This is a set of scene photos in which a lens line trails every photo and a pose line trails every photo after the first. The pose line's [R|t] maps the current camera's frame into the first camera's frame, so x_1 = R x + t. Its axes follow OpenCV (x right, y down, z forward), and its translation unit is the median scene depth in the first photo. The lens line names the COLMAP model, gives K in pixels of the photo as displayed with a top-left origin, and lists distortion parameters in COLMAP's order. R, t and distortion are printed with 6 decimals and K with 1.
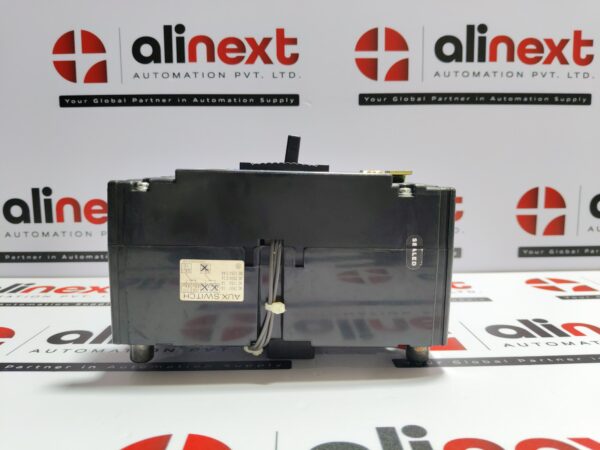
lens RADIAL K [[463.4, 0, 300.0], [0, 463.4, 225.0], [0, 0, 1]] dist [-0.009451, -0.057514]
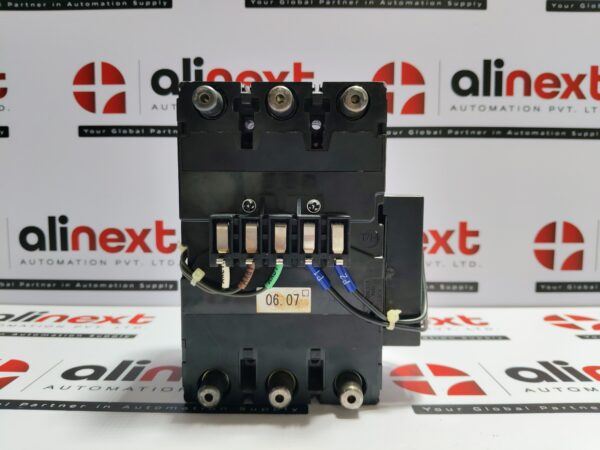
lens RADIAL K [[466.1, 0, 300.0], [0, 466.1, 225.0], [0, 0, 1]] dist [-0.022648, -0.042556]
pose [[0.999711, 0.013139, -0.020146, -0.012259], [-0.013984, 0.999003, -0.042385, -0.026402], [0.019569, 0.042655, 0.998898, 0.000663]]
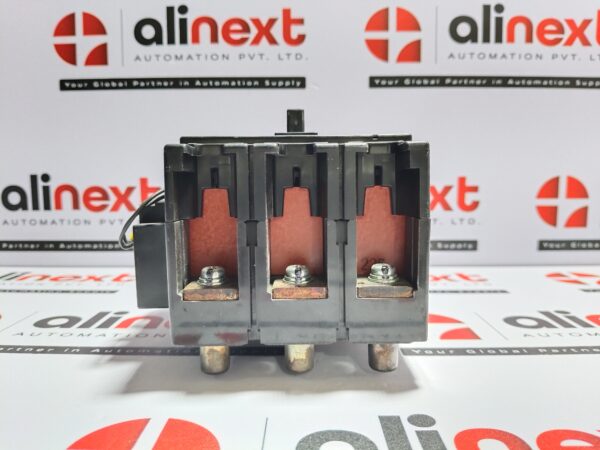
lens RADIAL K [[470.8, 0, 300.0], [0, 470.8, 225.0], [0, 0, 1]] dist [-0.046184, -0.013068]
pose [[0.999544, 0.007144, -0.029327, 0.016404], [-0.007574, 0.999865, -0.014587, 0.037482], [0.029219, 0.014802, 0.999463, 0.040082]]
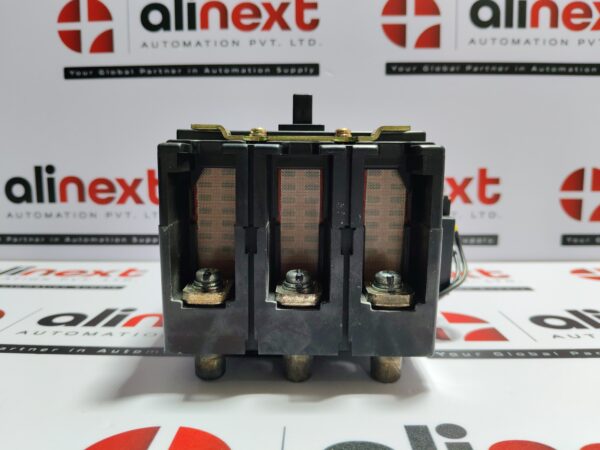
lens RADIAL K [[477.4, 0, 300.0], [0, 477.4, 225.0], [0, 0, 1]] dist [-0.053389, -0.006093]
pose [[0.998882, 0.009494, -0.046302, 0.005941], [-0.009434, 0.999954, 0.001501, 0.035208], [0.046314, -0.001062, 0.998926, 0.064798]]
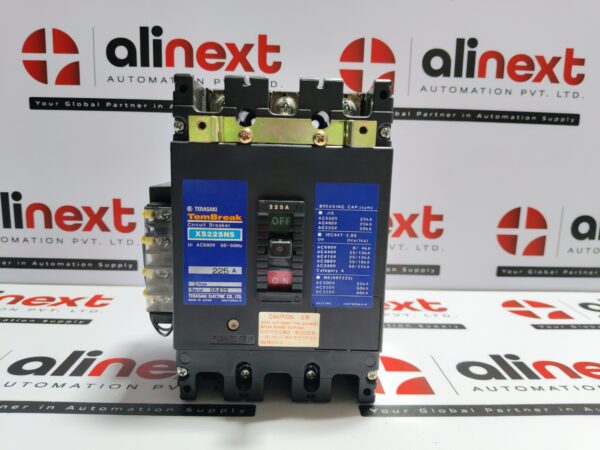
lens RADIAL K [[461.5, 0, 300.0], [0, 461.5, 225.0], [0, 0, 1]] dist [-0.005097, -0.060491]
pose [[0.999187, 0.031476, 0.025177, 0.022679], [-0.032705, 0.998213, 0.050004, -0.081650], [-0.023559, -0.050787, 0.998432, 0.026518]]
